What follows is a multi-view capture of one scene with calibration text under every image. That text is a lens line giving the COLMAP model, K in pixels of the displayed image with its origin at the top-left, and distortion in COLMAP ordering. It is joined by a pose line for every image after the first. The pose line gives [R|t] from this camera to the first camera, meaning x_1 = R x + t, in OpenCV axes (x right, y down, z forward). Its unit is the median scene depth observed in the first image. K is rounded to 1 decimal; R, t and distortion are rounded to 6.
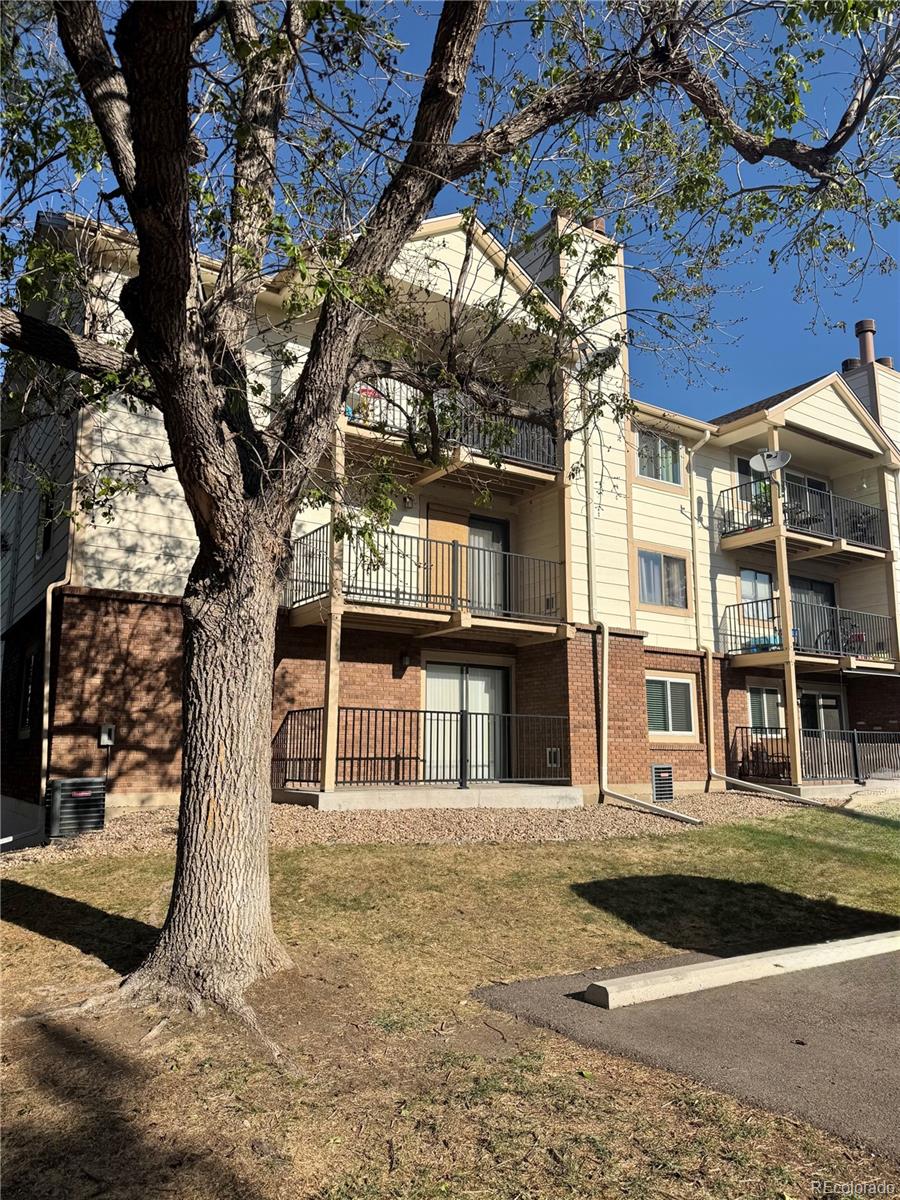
lens RADIAL K [[847.0, 0, 448.8], [0, 847.0, 599.0], [0, 0, 1]] dist [0.082450, -0.002896]
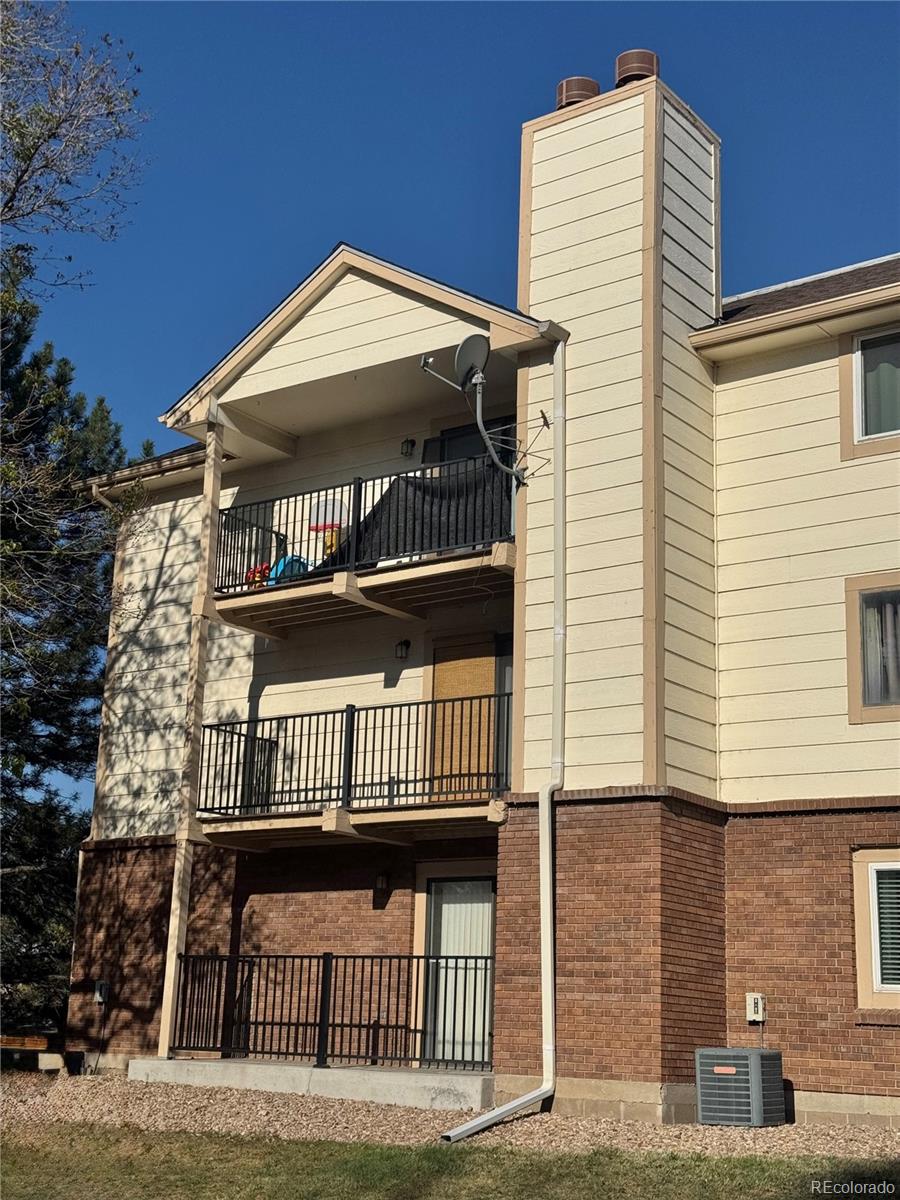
lens RADIAL K [[1634.9, 0, 451.7], [0, 1634.9, 594.6], [0, 0, 1]] dist [0.128849, 0.000000]
pose [[0.331517, -0.236294, -0.913379, 1.483774], [0.132940, 0.970168, -0.202734, 0.147202], [0.934036, -0.054215, 0.353040, 0.696773]]
